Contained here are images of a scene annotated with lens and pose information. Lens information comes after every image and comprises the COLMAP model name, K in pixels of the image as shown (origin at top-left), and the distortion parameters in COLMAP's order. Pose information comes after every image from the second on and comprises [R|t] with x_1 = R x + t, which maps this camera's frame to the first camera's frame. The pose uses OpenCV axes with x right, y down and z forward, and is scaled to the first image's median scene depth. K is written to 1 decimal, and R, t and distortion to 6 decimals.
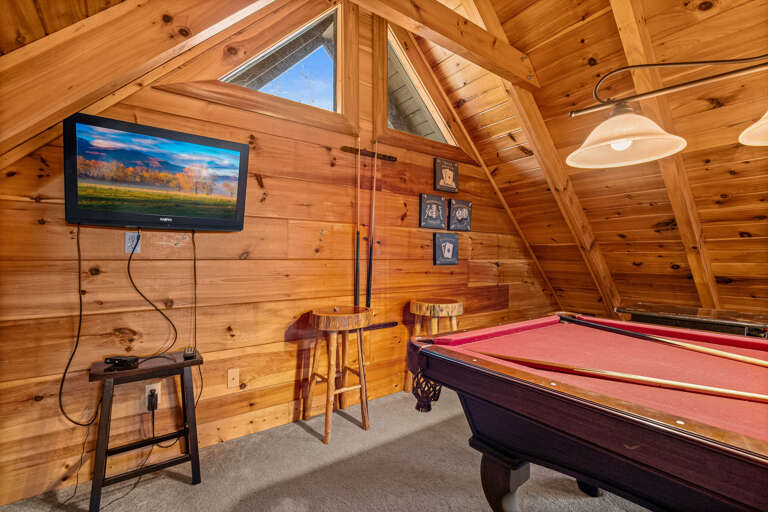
lens RADIAL K [[346.4, 0, 384.2], [0, 346.4, 256.8], [0, 0, 1]] dist [-0.002448, 0.000319]
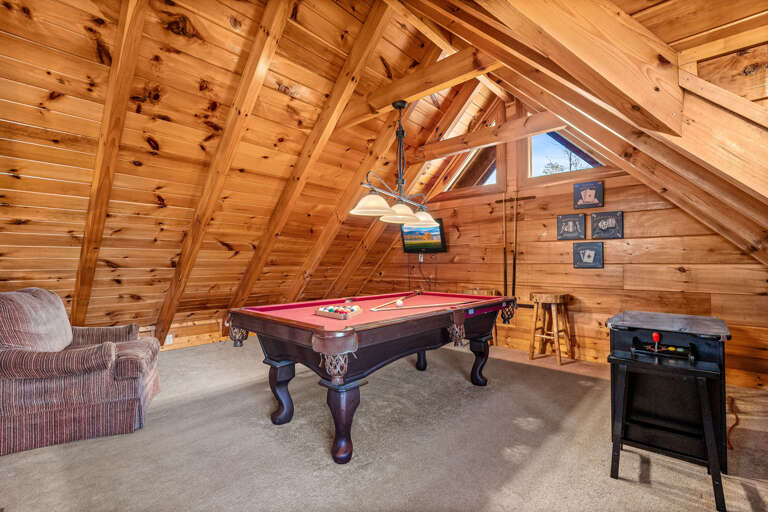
lens RADIAL K [[343.5, 0, 384.2], [0, 343.5, 258.9], [0, 0, 1]] dist [0.000161, 0.000005]
pose [[0.175330, -0.004810, -0.984498, 1.271721], [0.008442, 0.999959, -0.003382, -0.012155], [0.984474, -0.007718, 0.175363, 0.088000]]
